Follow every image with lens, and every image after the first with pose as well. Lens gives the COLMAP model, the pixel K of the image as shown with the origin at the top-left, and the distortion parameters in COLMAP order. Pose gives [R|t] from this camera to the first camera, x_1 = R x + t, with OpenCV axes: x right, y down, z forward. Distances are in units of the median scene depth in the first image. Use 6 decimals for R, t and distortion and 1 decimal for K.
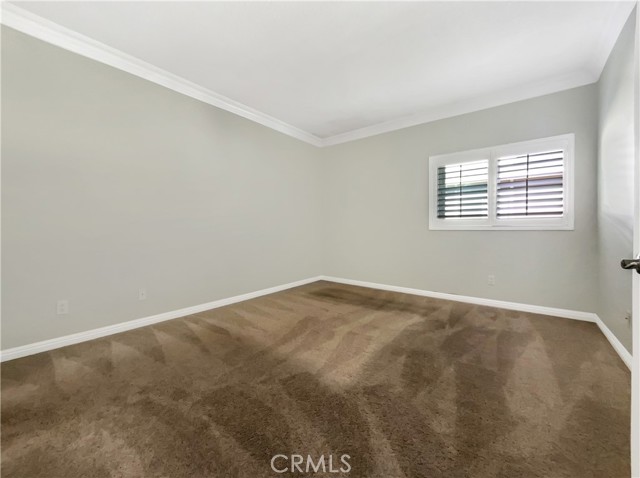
lens RADIAL K [[272.4, 0, 316.6], [0, 272.4, 235.3], [0, 0, 1]] dist [0.007603, -0.001609]
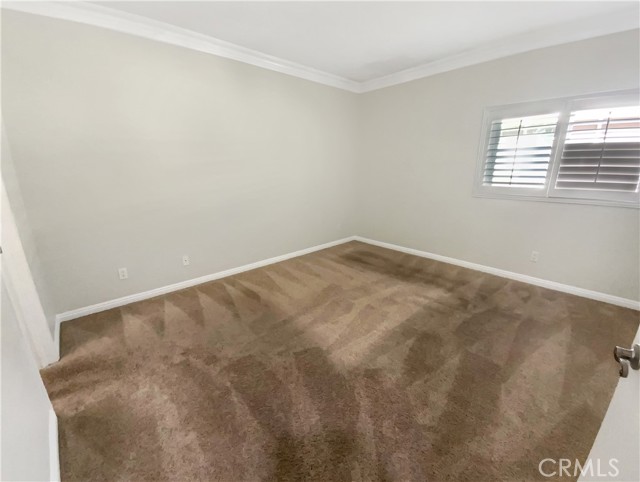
lens RADIAL K [[272.9, 0, 319.3], [0, 272.9, 242.9], [0, 0, 1]] dist [0.004260, -0.002155]
pose [[0.986497, 0.035940, -0.159790, 0.119057], [0.004374, 0.969497, 0.245064, -0.173527], [0.163724, -0.242453, 0.956248, 0.027631]]
